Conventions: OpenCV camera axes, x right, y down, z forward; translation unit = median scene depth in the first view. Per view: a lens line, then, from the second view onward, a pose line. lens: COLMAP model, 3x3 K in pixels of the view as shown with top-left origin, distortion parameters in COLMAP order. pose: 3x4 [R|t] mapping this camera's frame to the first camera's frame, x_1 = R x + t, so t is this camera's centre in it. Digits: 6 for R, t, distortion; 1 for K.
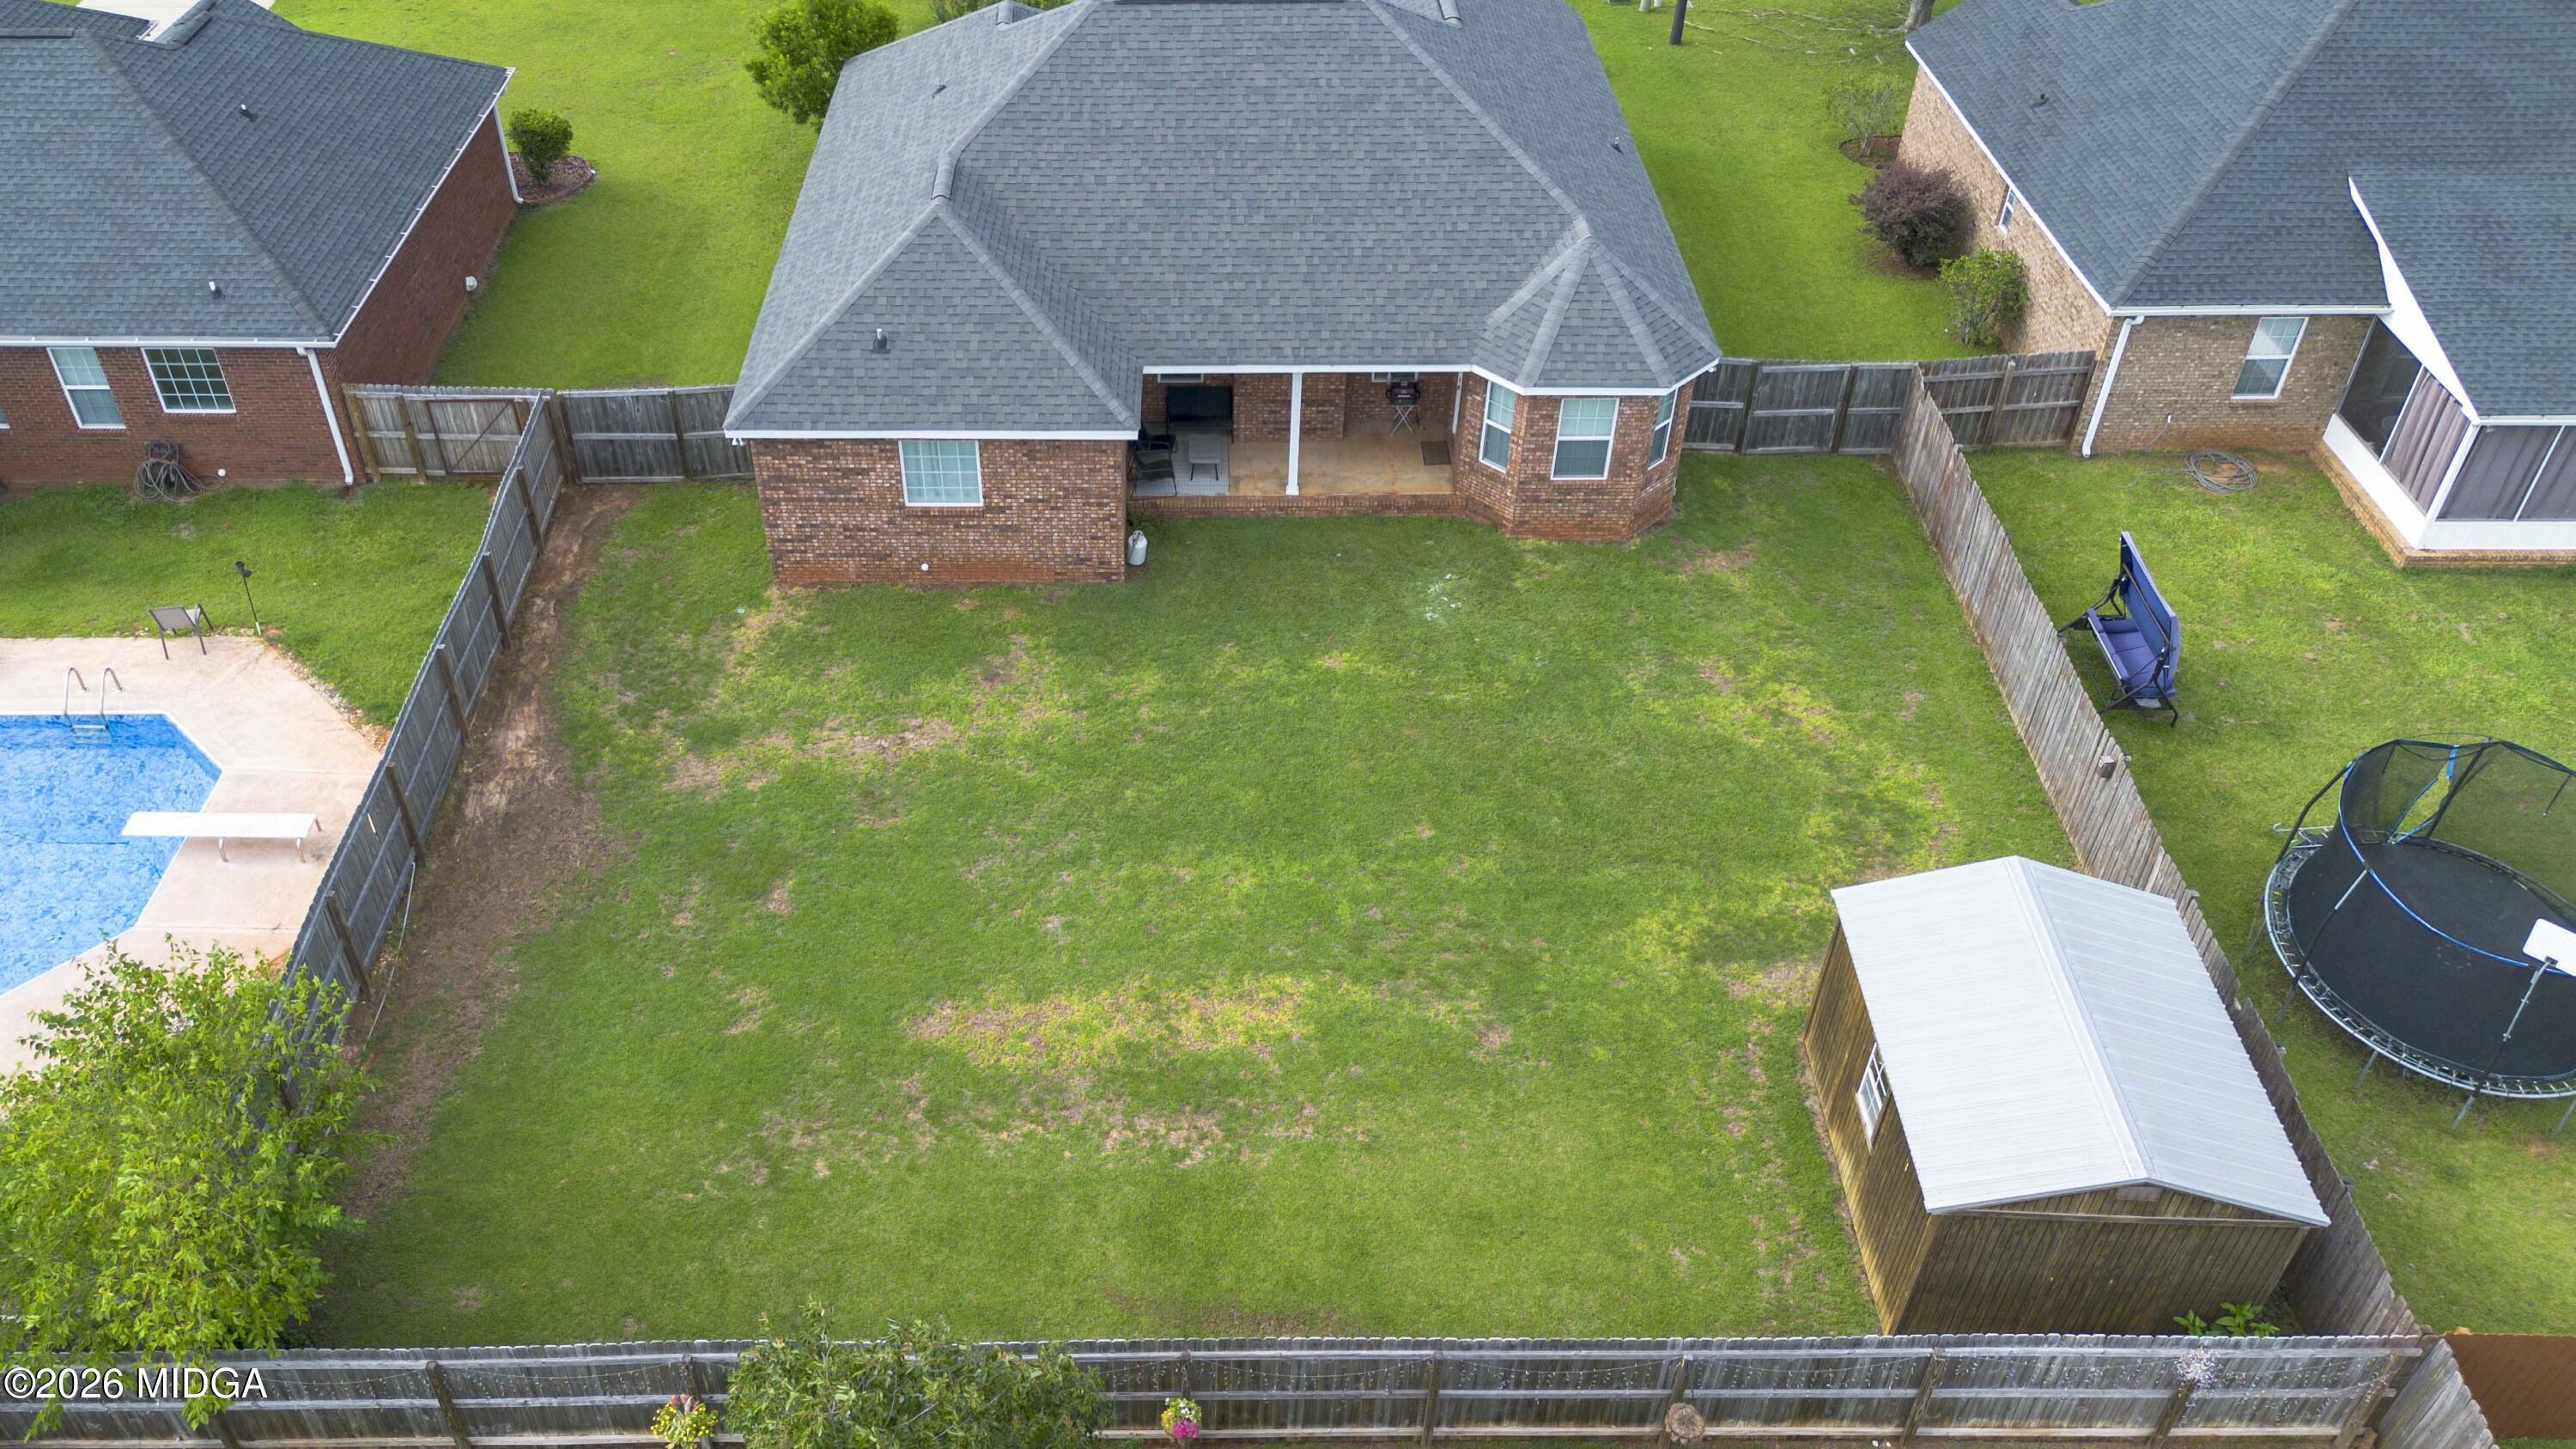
lens RADIAL K [[2173.2, 0, 1288.0], [0, 2173.2, 724.5], [0, 0, 1]] dist [0.079689, -0.004558]
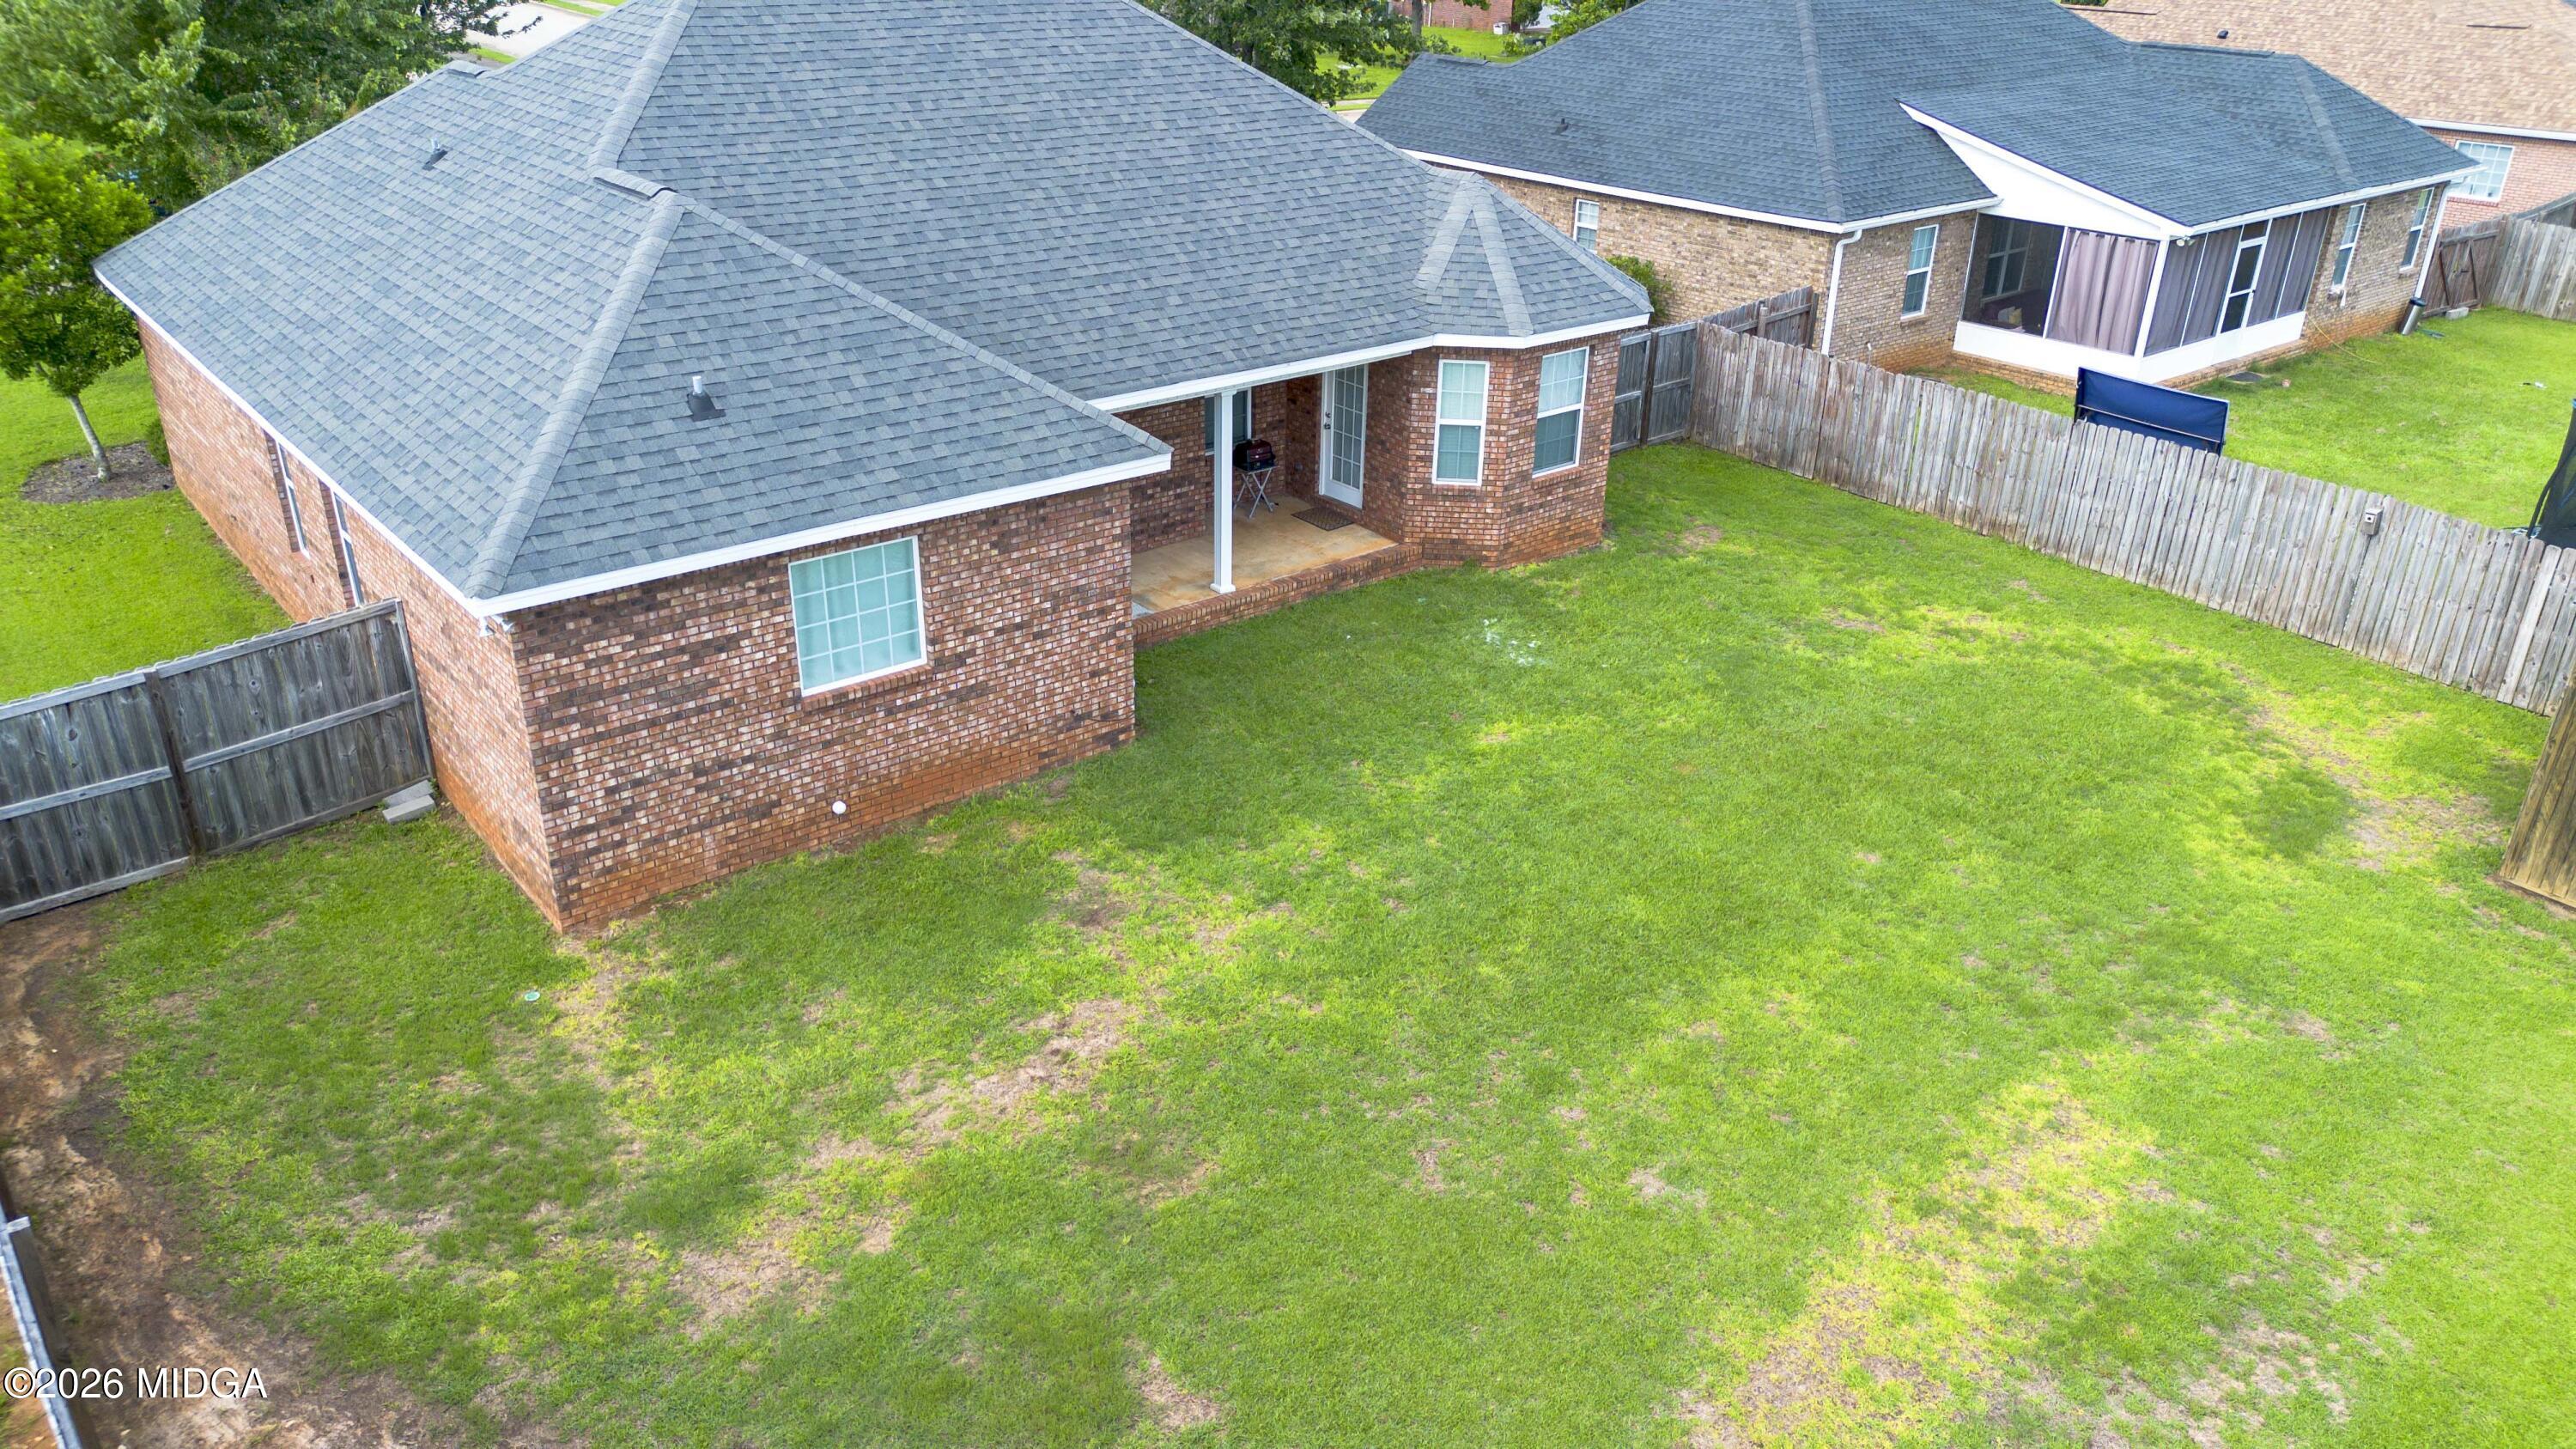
lens RADIAL K [[1824.7, 0, 1274.0], [0, 1824.7, 709.1], [0, 0, 1]] dist [0.078408, -0.095497]
pose [[0.764347, -0.249317, 0.594655, -0.361140], [0.394694, 0.910171, -0.125723, 0.006912], [-0.509892, 0.330802, 0.794090, 0.581897]]
